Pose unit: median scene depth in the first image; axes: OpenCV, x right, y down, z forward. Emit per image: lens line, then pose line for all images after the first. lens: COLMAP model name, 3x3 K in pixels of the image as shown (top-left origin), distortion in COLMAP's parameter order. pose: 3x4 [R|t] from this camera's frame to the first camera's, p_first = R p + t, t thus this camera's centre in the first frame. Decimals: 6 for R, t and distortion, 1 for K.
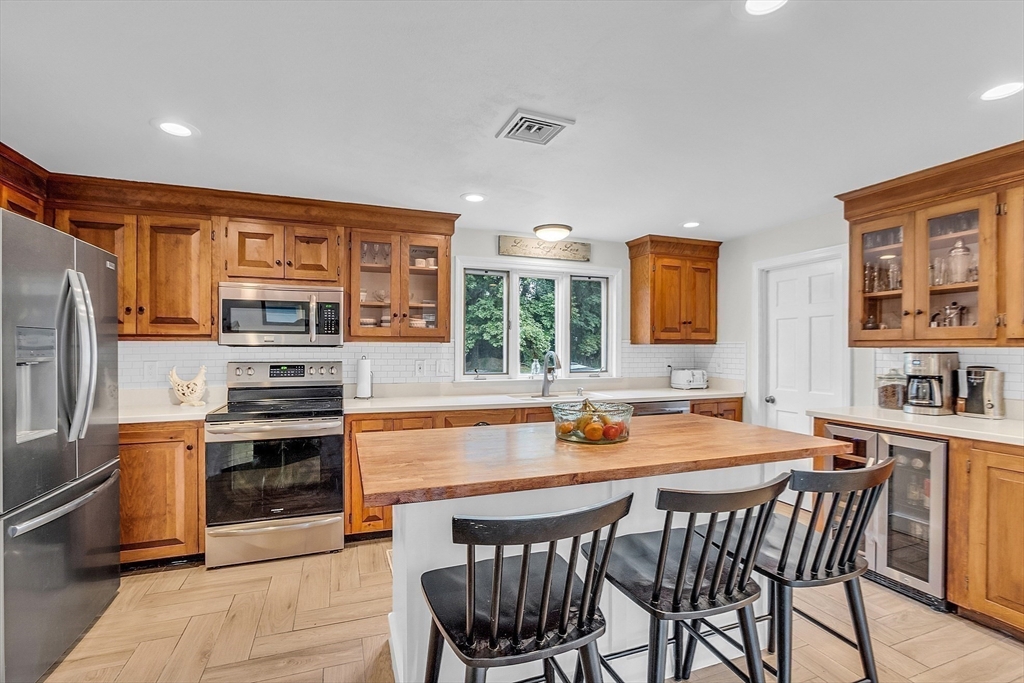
lens RADIAL K [[464.2, 0, 516.1], [0, 464.2, 346.7], [0, 0, 1]] dist [-0.015977, 0.001274]
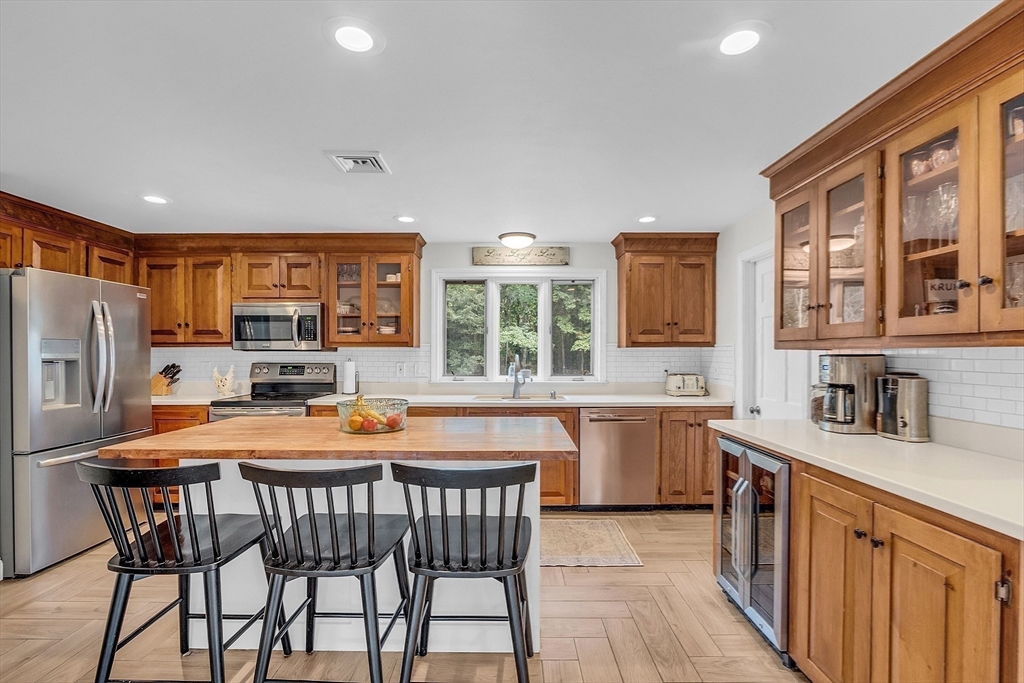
lens RADIAL K [[464.2, 0, 517.0], [0, 464.2, 352.4], [0, 0, 1]] dist [-0.015977, 0.001274]
pose [[0.936434, -0.002509, -0.350834, 0.518584], [0.003216, 0.999994, 0.001431, 0.003660], [0.350828, -0.002469, 0.936437, 0.033873]]
